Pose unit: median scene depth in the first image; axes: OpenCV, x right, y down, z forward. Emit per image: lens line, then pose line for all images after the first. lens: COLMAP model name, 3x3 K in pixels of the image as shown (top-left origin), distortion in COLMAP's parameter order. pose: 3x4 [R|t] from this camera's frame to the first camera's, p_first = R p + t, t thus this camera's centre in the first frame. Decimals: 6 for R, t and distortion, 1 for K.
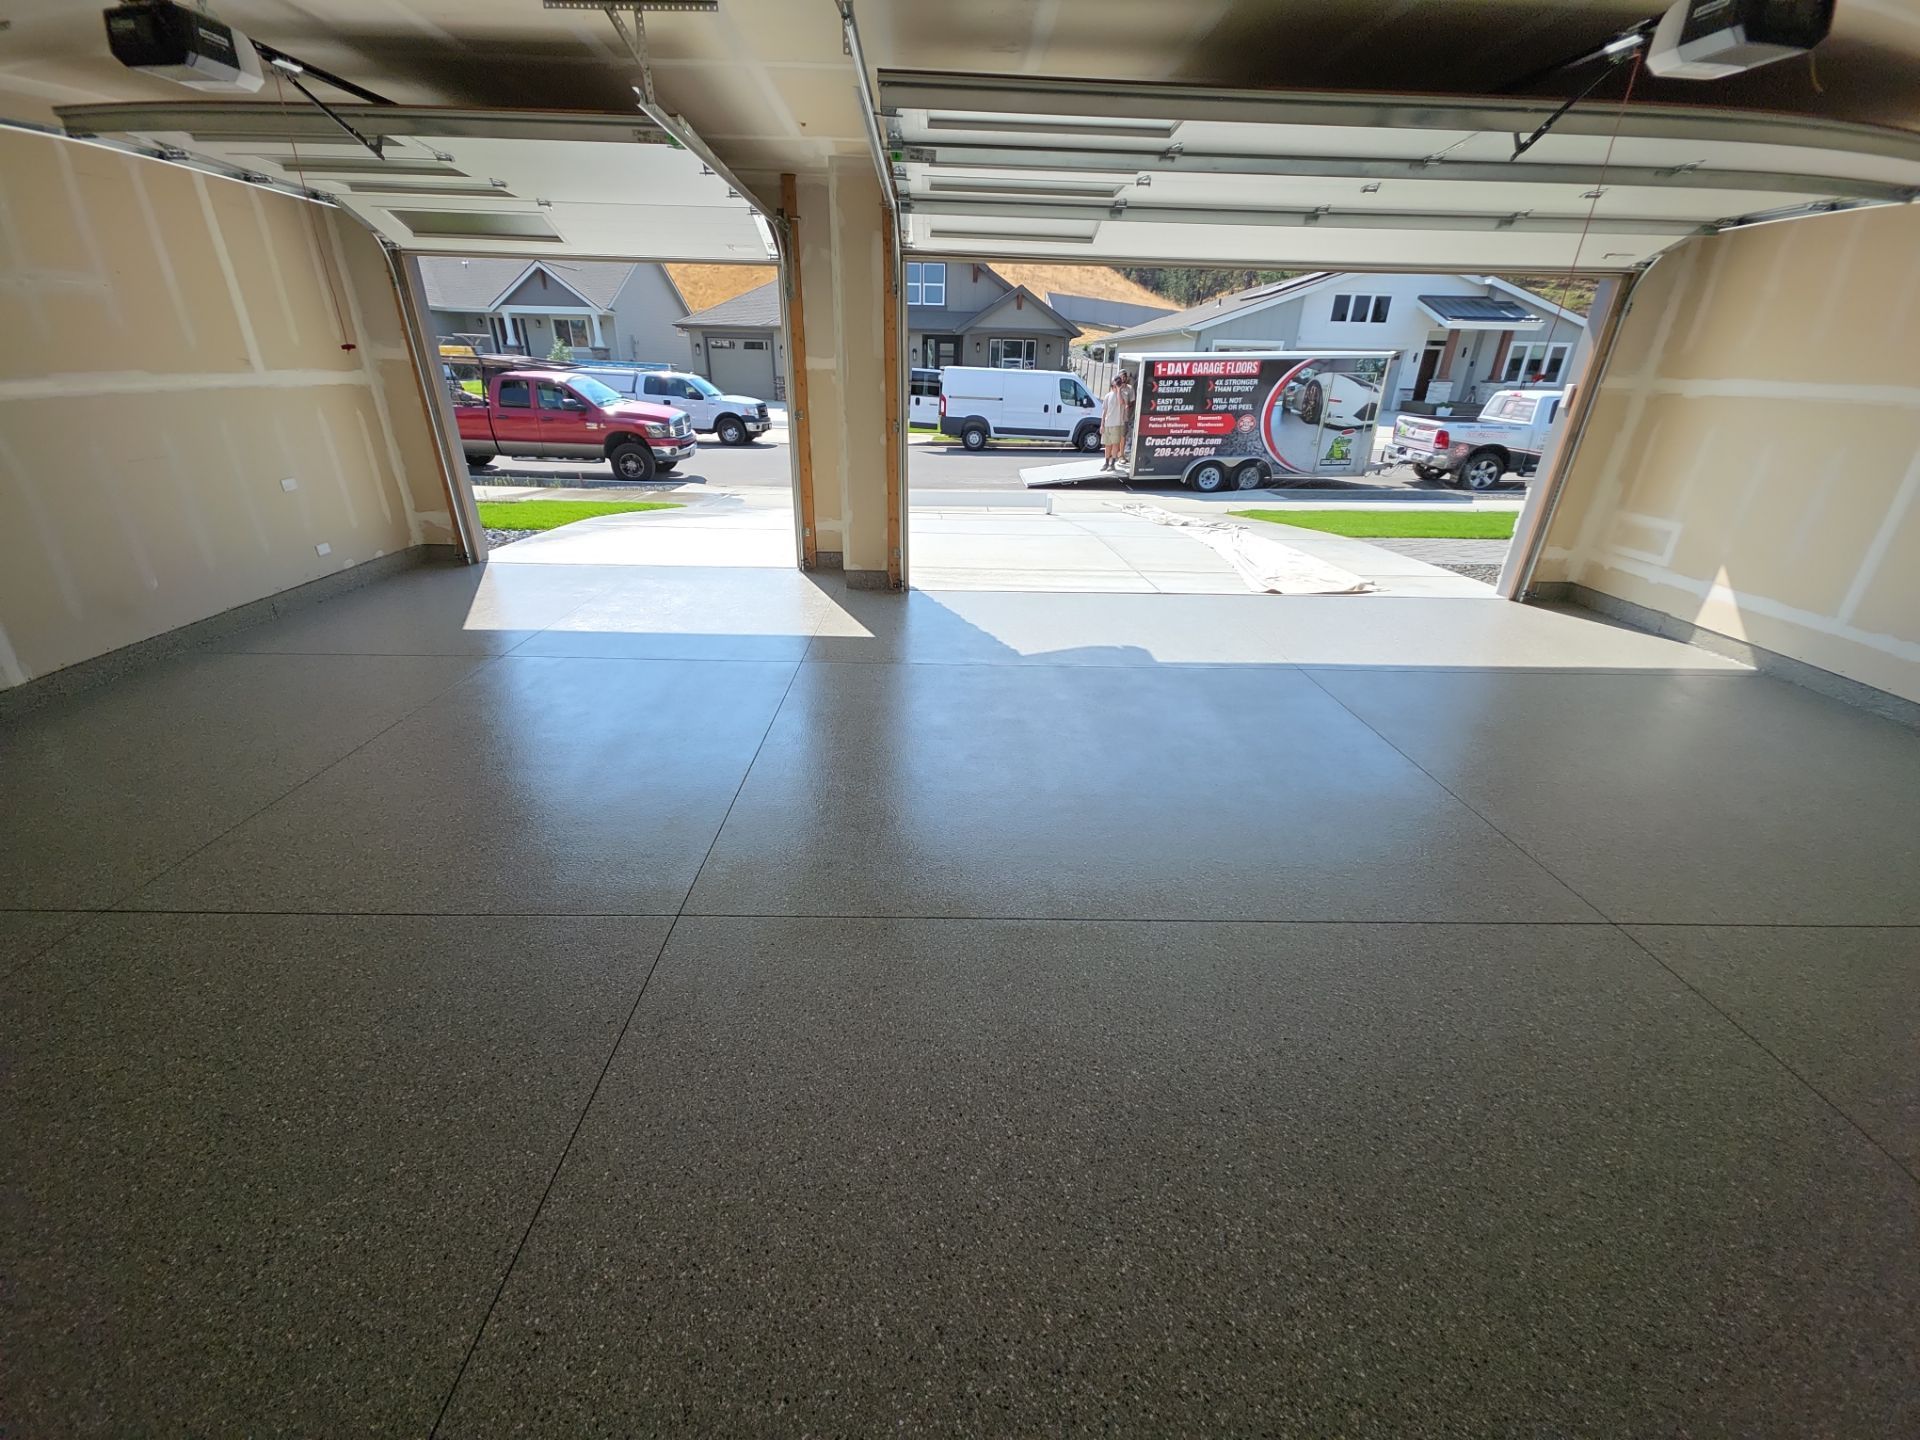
lens RADIAL K [[759.9, 0, 951.8], [0, 759.9, 715.1], [0, 0, 1]] dist [0.013046, -0.007716]
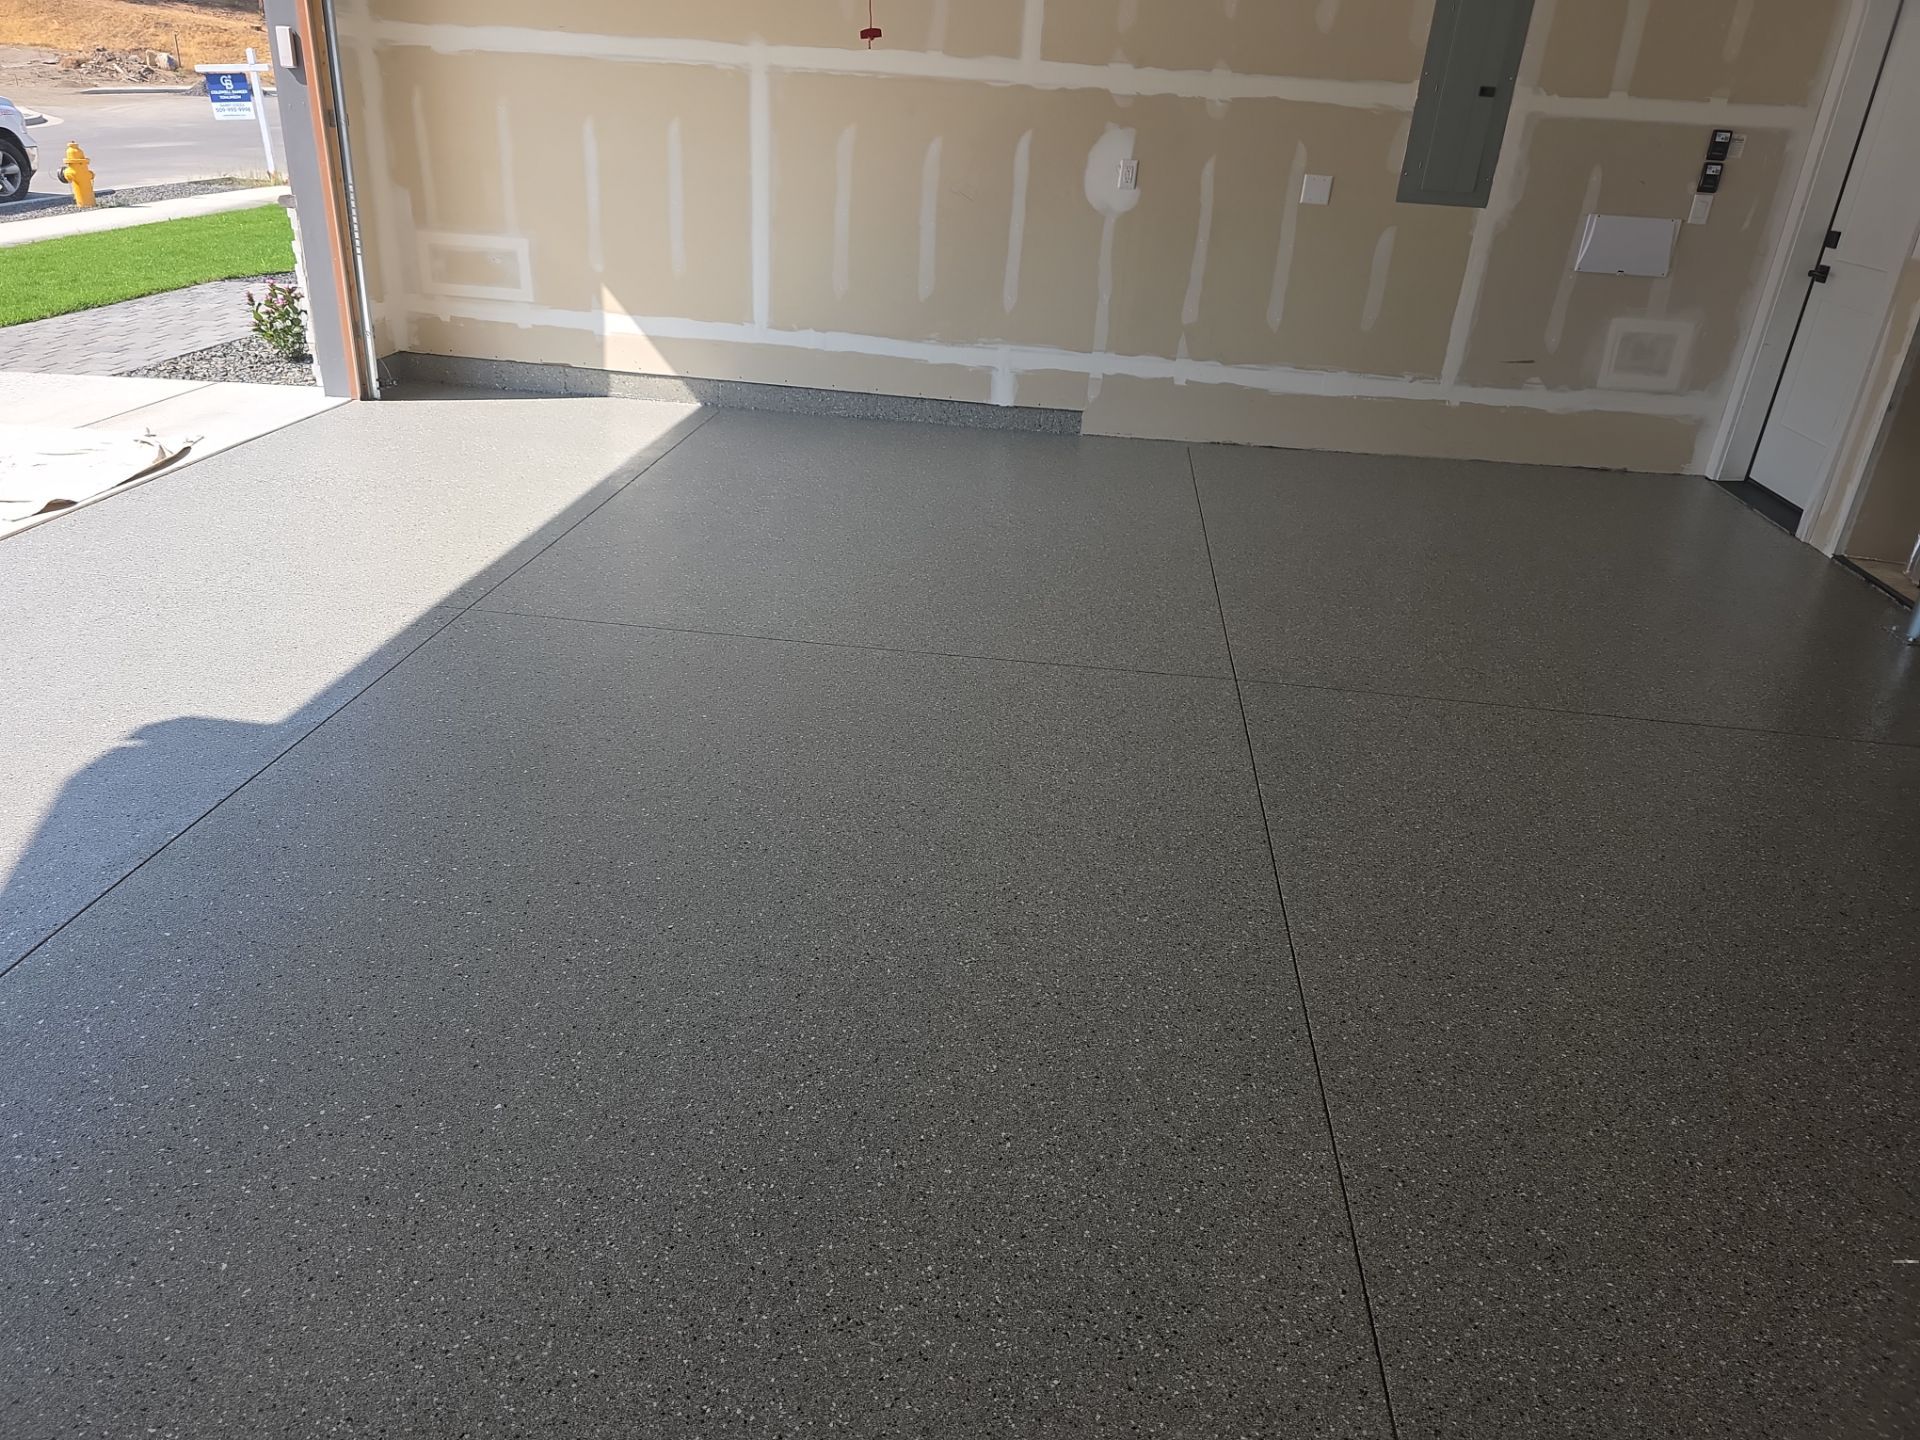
lens RADIAL K [[1282.2, 0, 924.3], [0, 1282.2, 716.0], [0, 0, 1]] dist [0.049874, -0.046965]
pose [[0.149703, -0.447003, 0.881917, -0.086395], [0.366058, 0.853643, 0.370535, -0.061280], [-0.918472, 0.267362, 0.291422, 0.143688]]
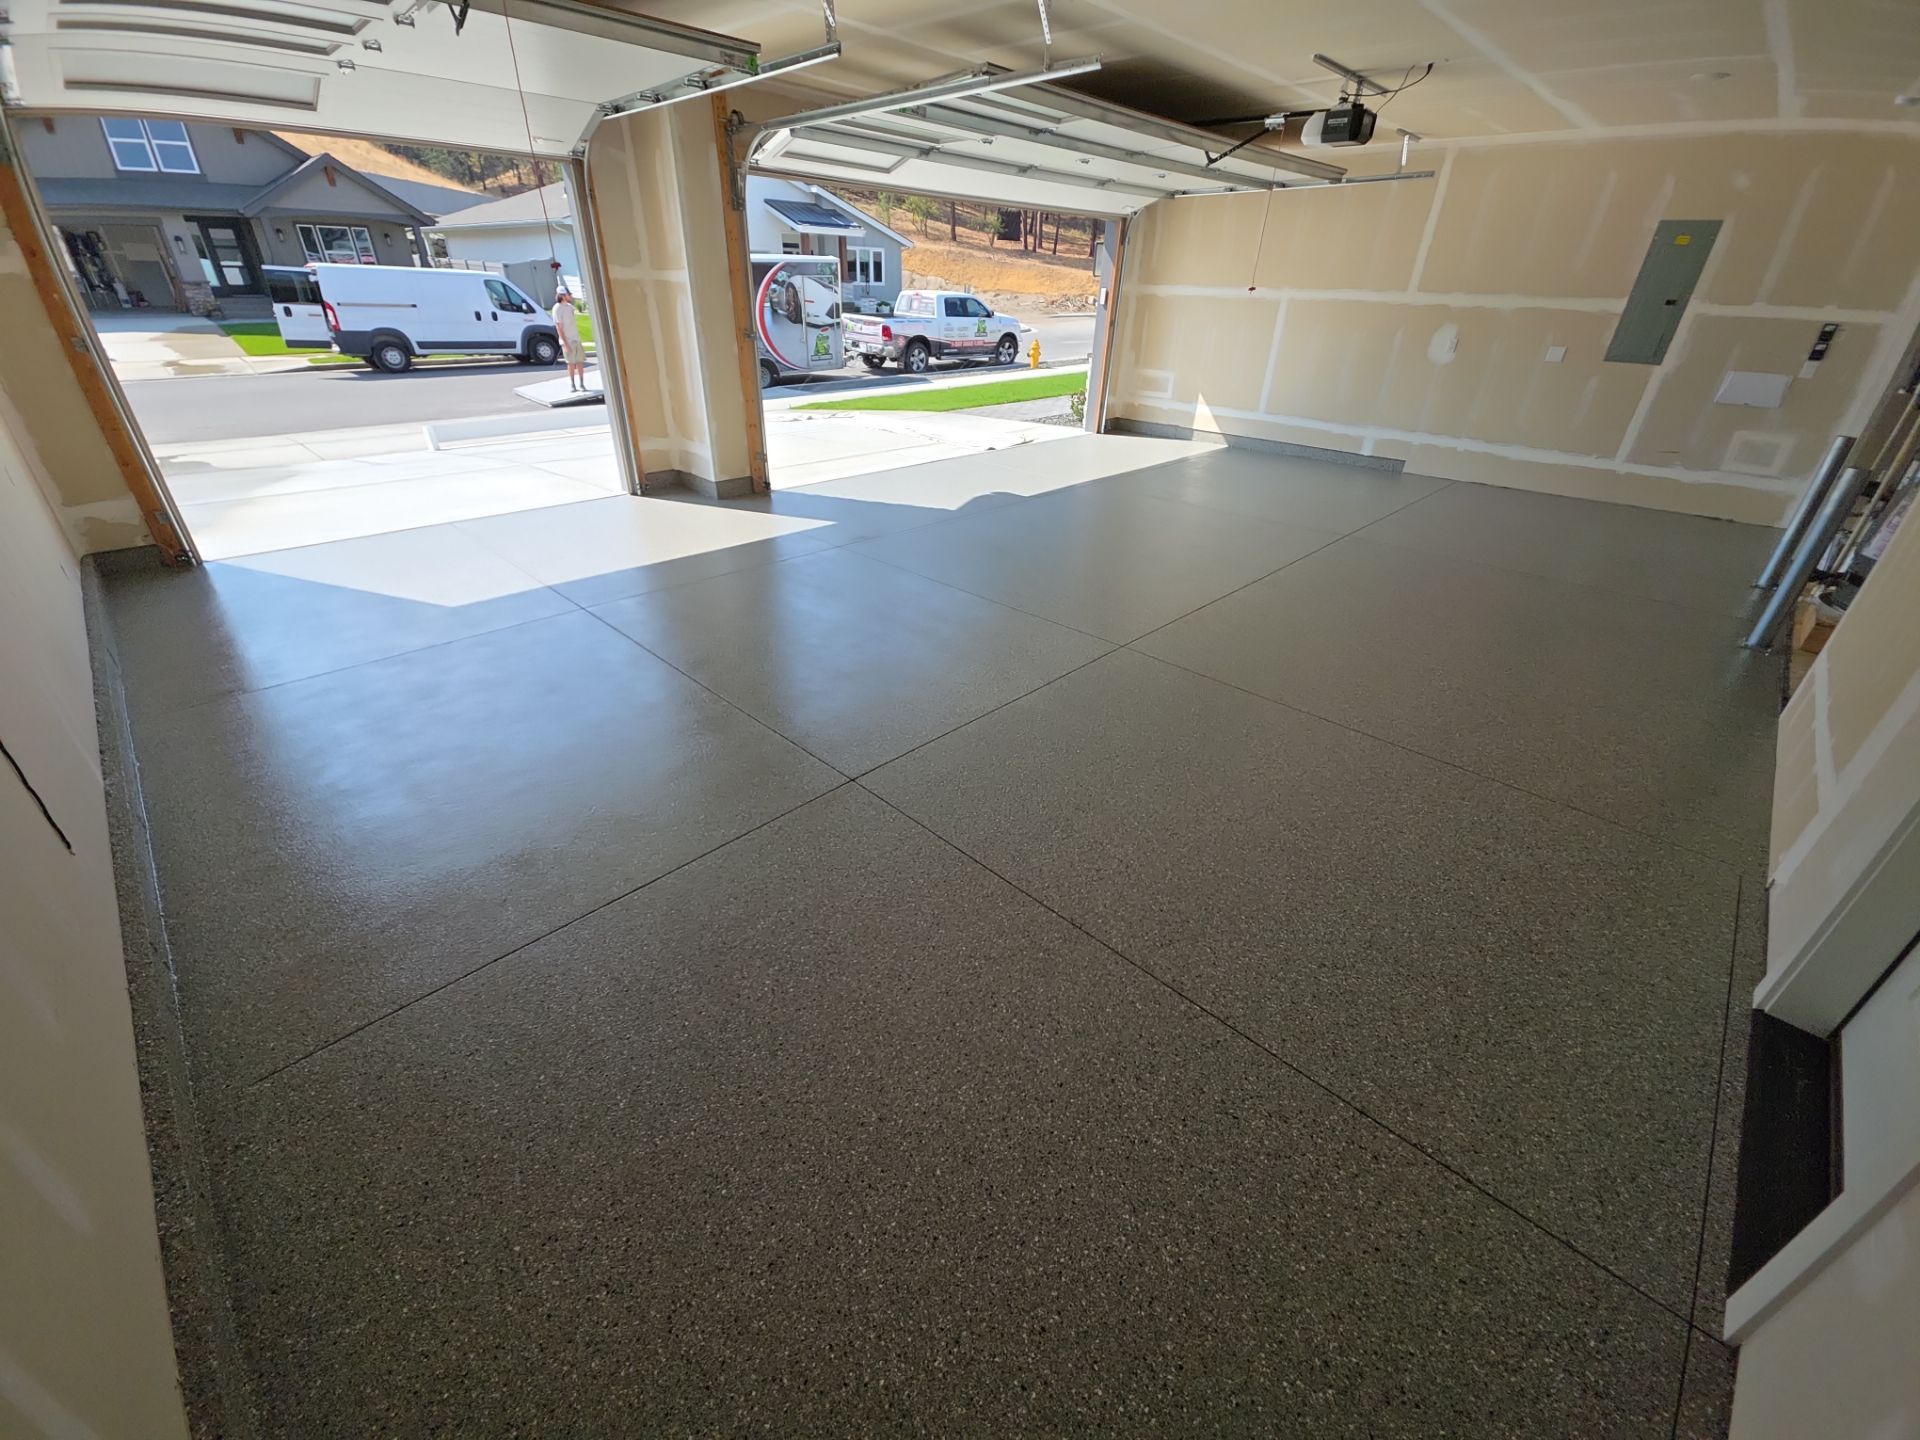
lens RADIAL K [[759.9, 0, 951.8], [0, 759.9, 715.1], [0, 0, 1]] dist [0.013046, -0.007716]
pose [[0.715364, -0.349067, 0.605315, -0.253654], [0.282934, 0.936790, 0.205845, -0.005650], [-0.638907, 0.024010, 0.768909, -0.001449]]
